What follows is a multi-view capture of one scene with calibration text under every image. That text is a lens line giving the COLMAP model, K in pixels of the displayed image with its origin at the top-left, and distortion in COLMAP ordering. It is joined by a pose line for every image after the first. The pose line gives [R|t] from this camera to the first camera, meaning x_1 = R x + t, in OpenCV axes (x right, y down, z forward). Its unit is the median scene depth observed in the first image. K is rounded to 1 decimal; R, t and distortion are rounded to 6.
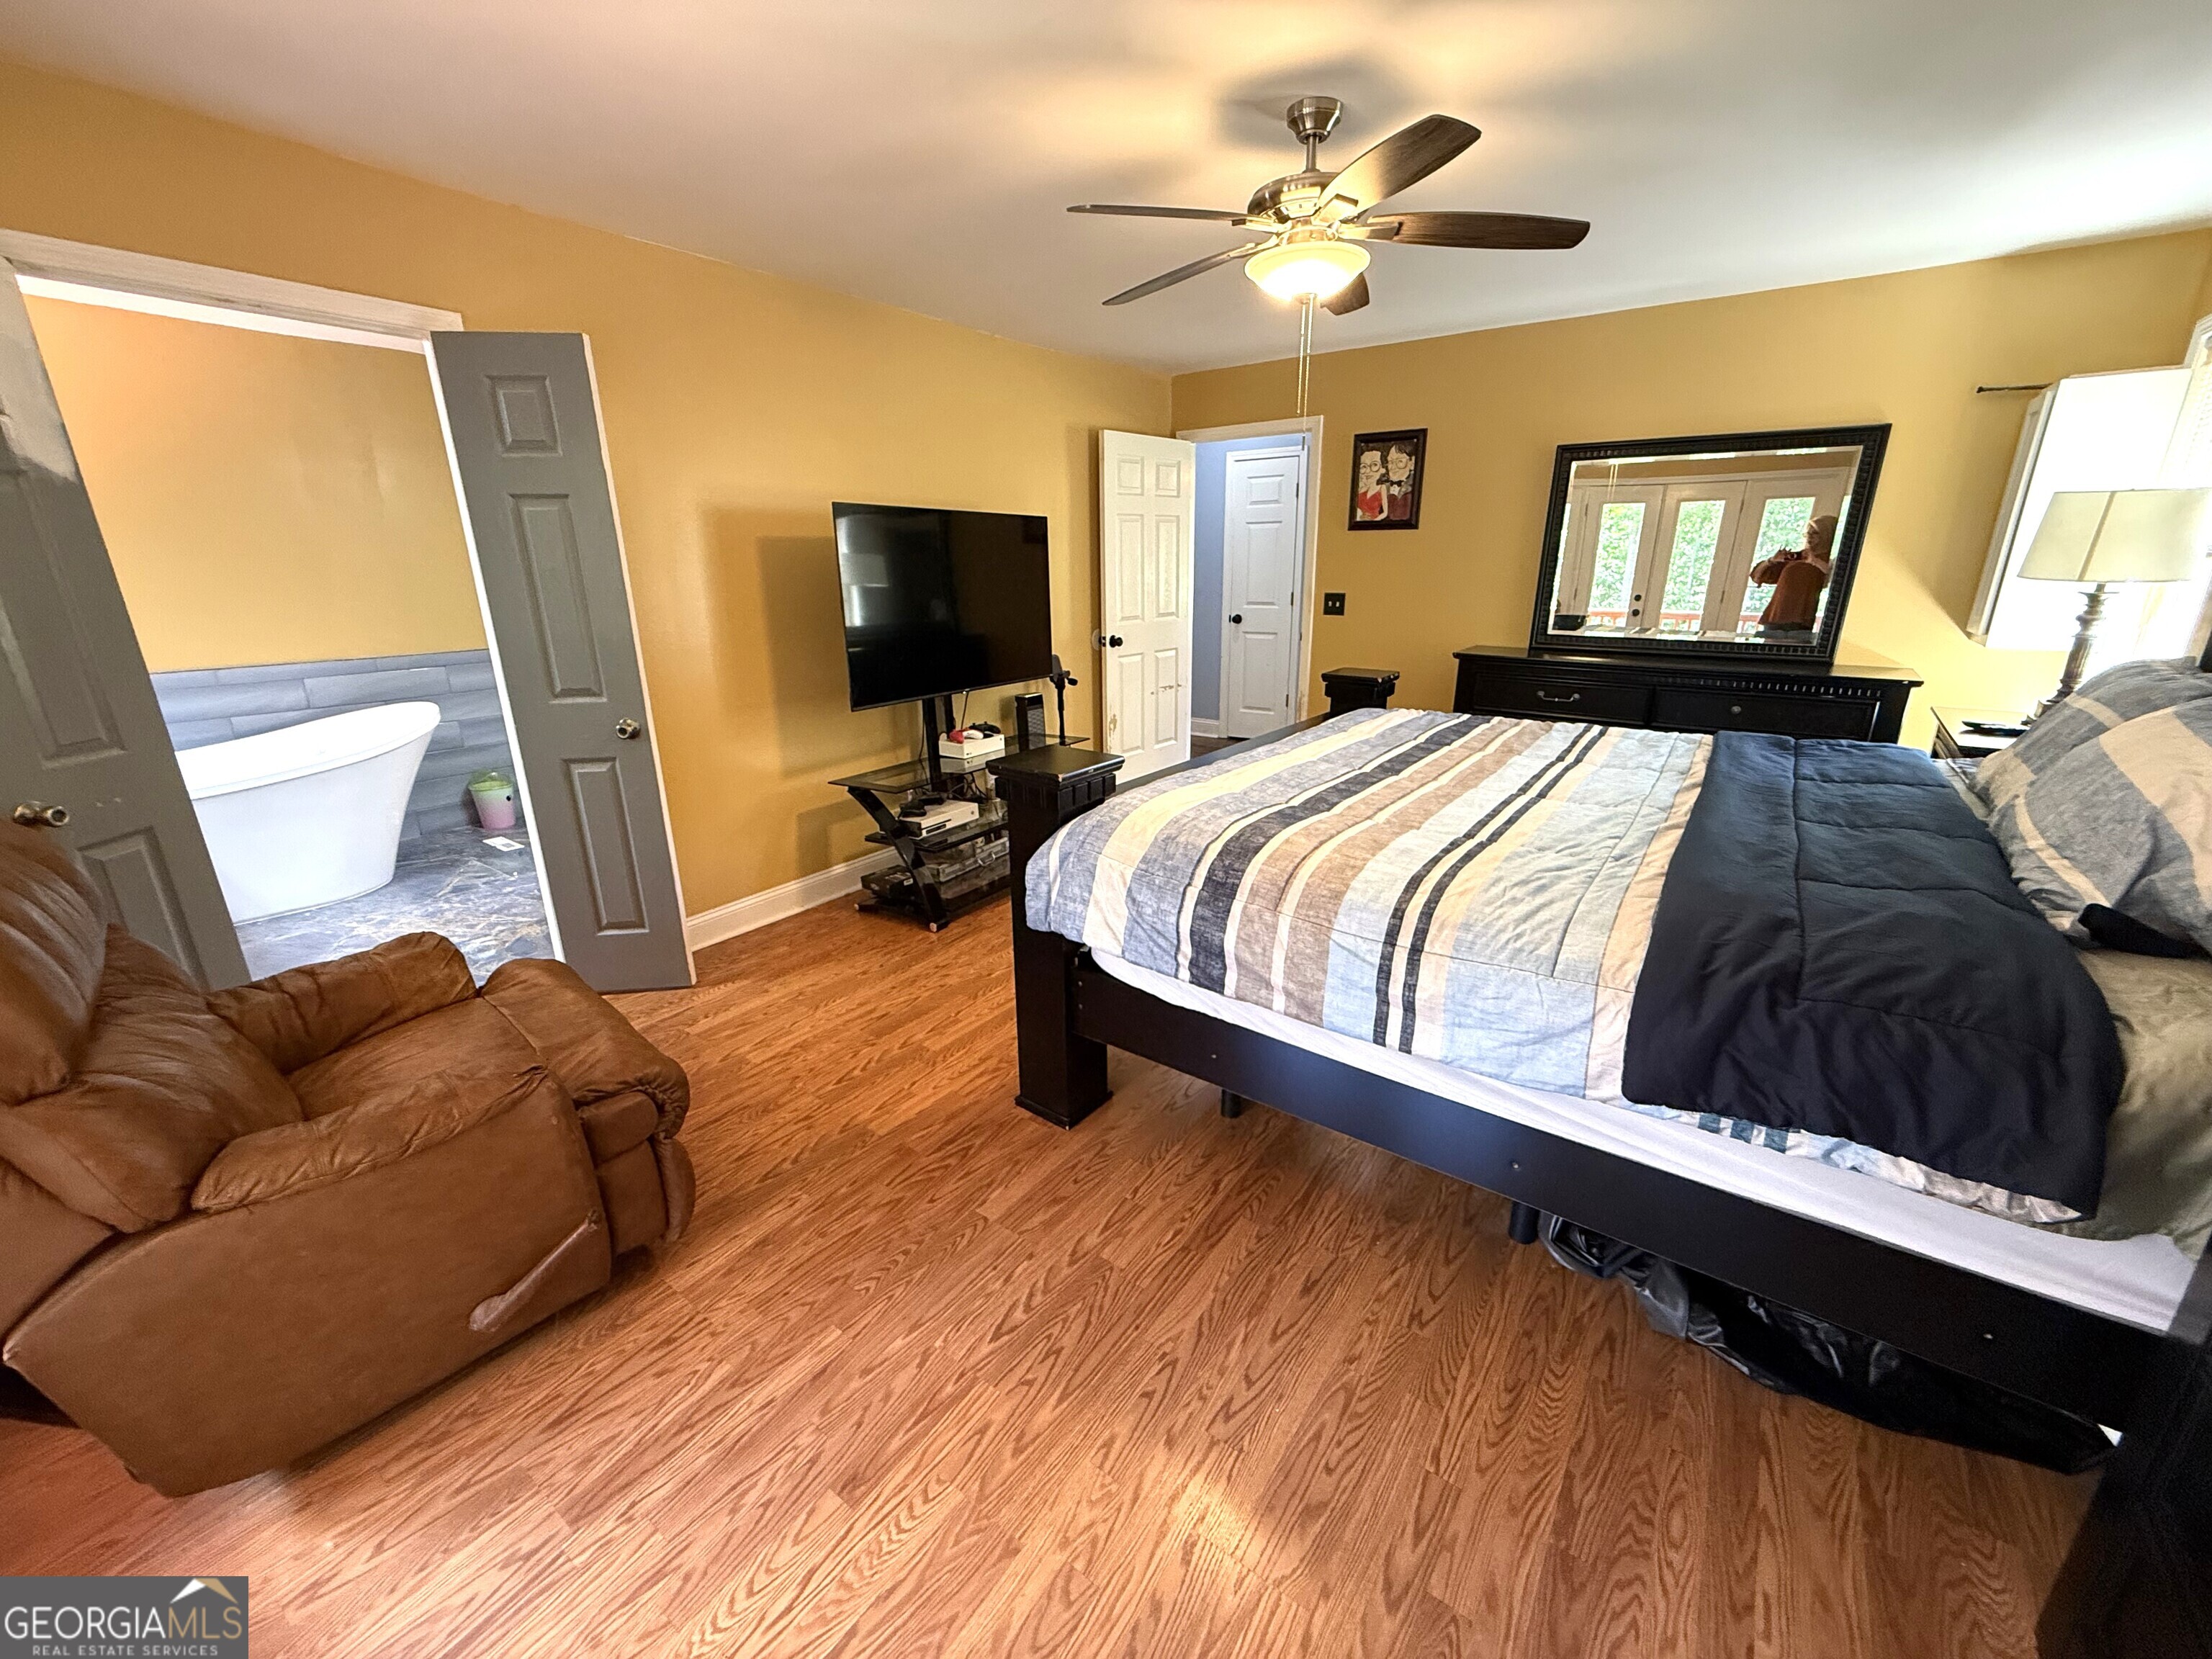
lens RADIAL K [[877.1, 0, 1106.0], [0, 877.1, 829.5], [0, 0, 1]] dist [-0.000301, -0.000380]
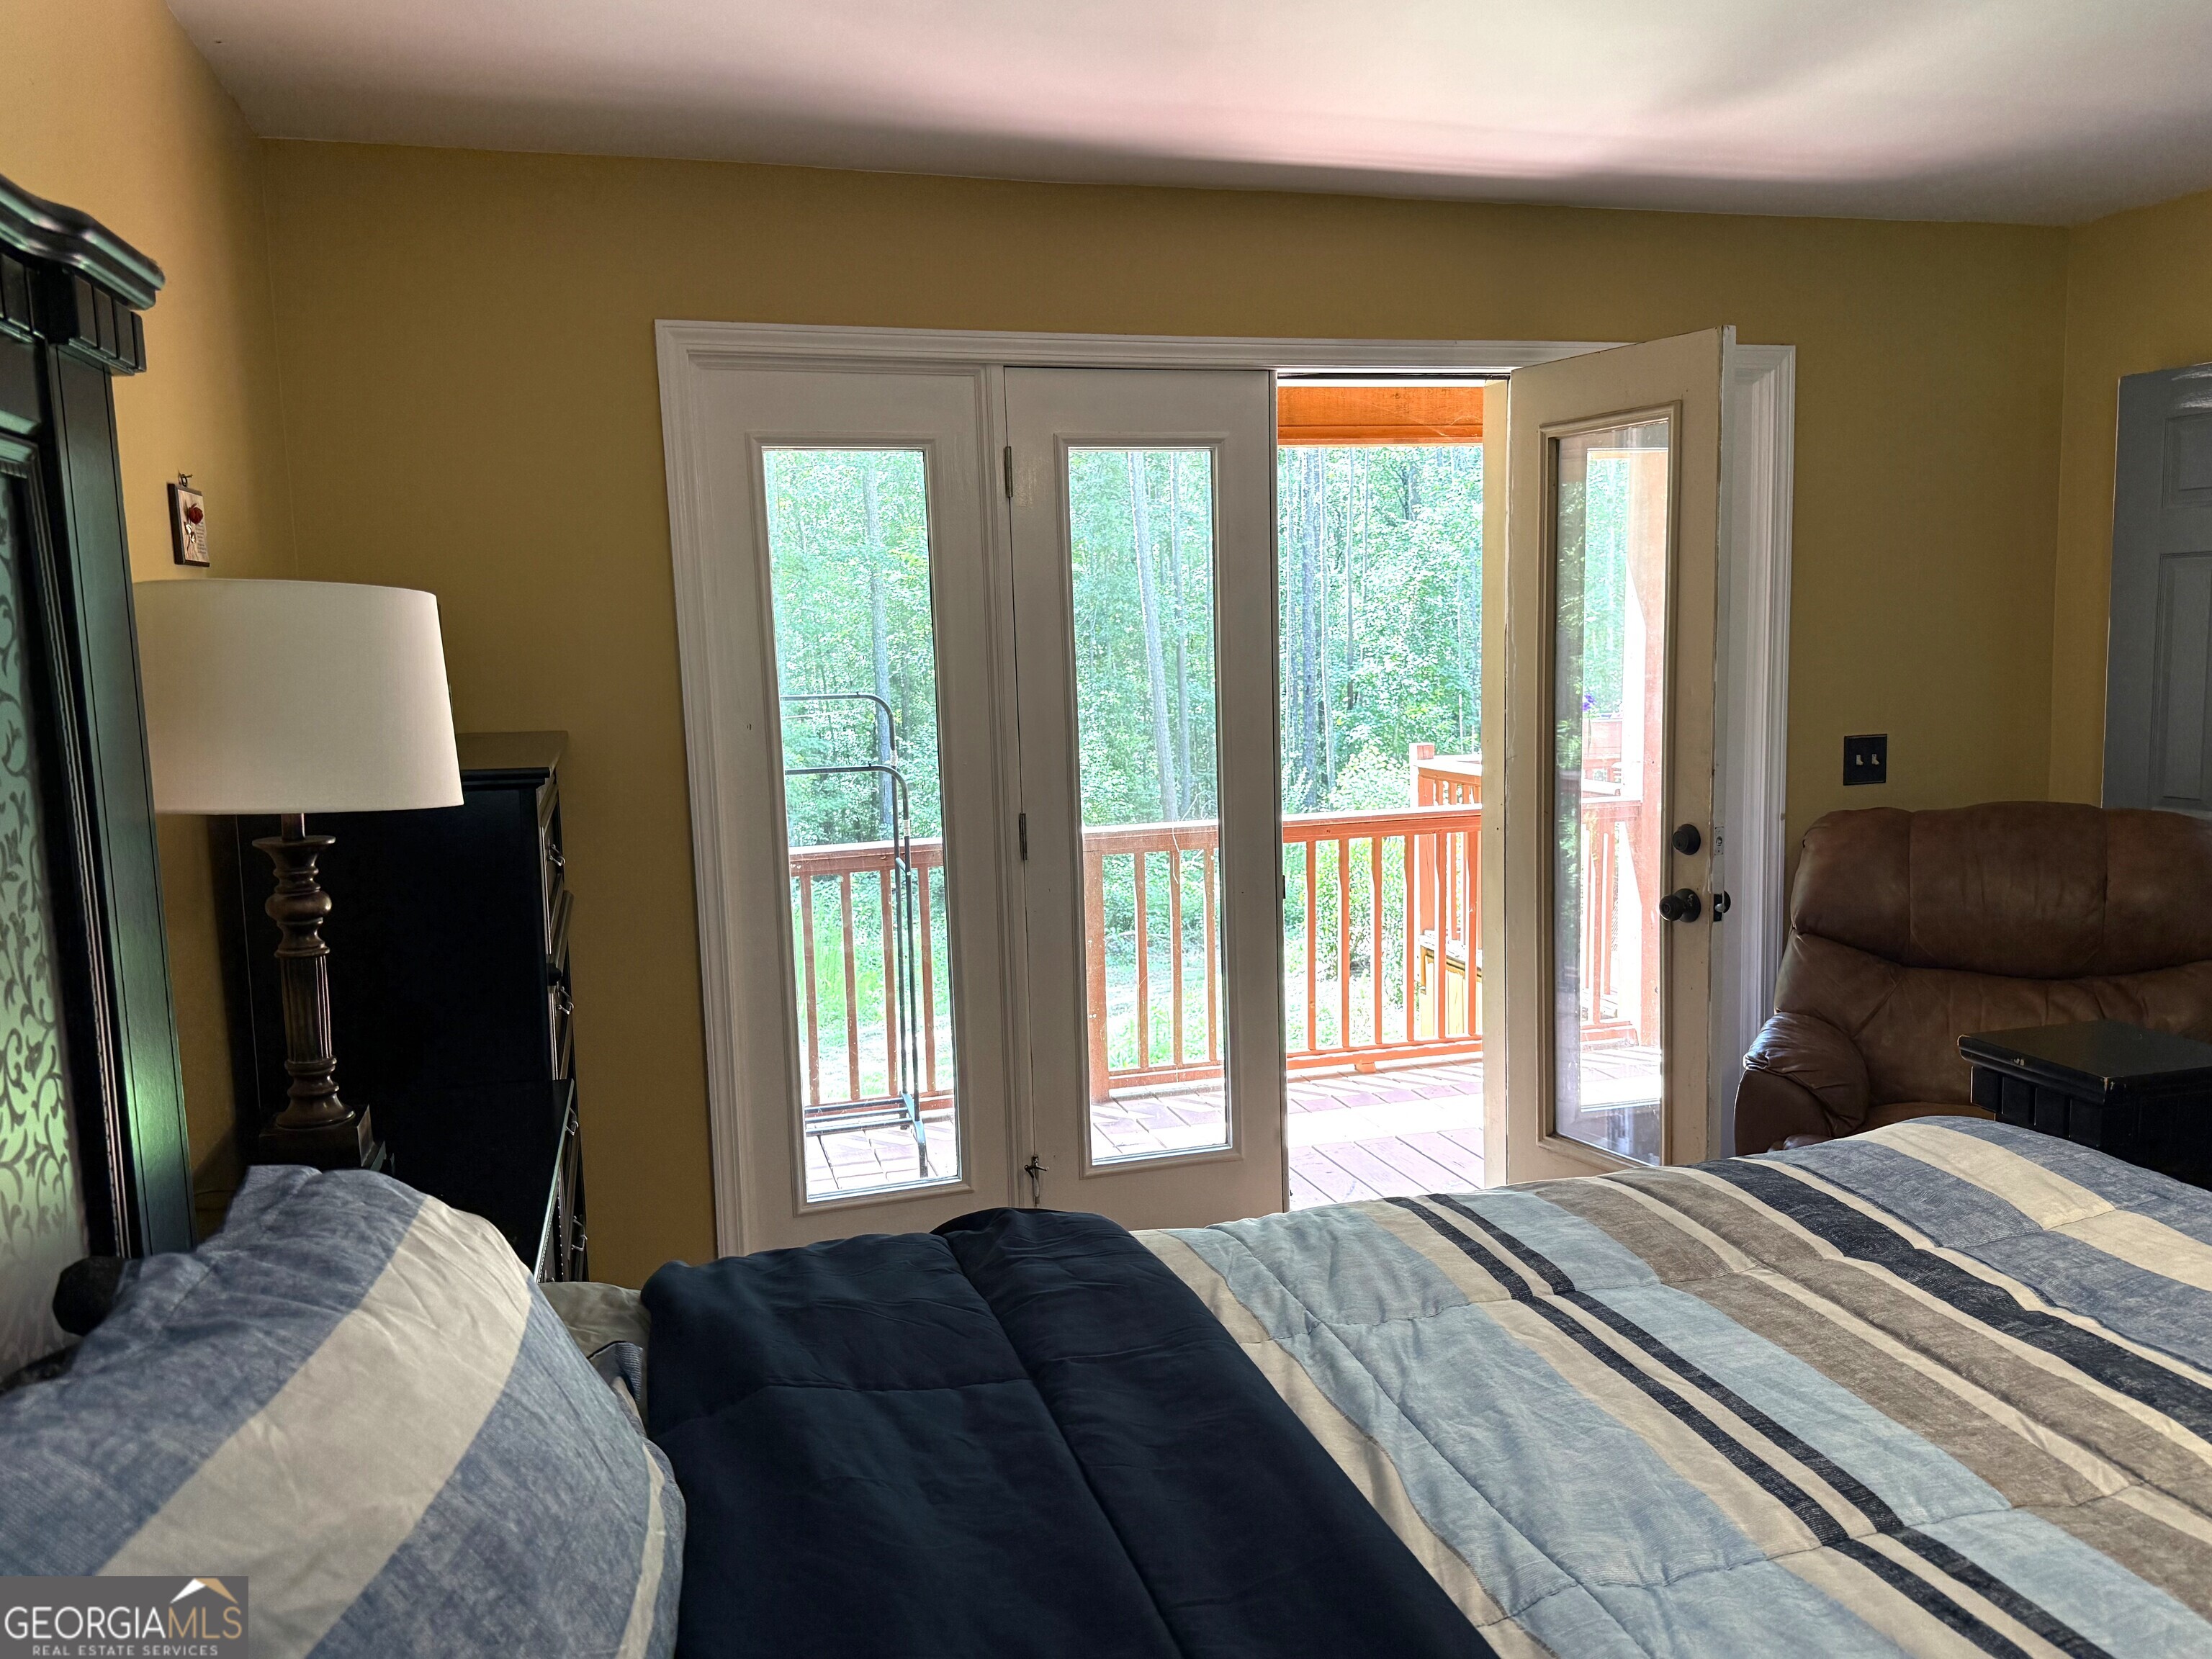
lens RADIAL K [[1553.9, 0, 1094.9], [0, 1553.9, 839.0], [0, 0, 1]] dist [0.132671, -0.159645]
pose [[-0.610264, 0.127349, -0.781895, 1.018863], [-0.205901, 0.927576, 0.311781, -0.362527], [0.764972, 0.351262, -0.539845, 1.003039]]
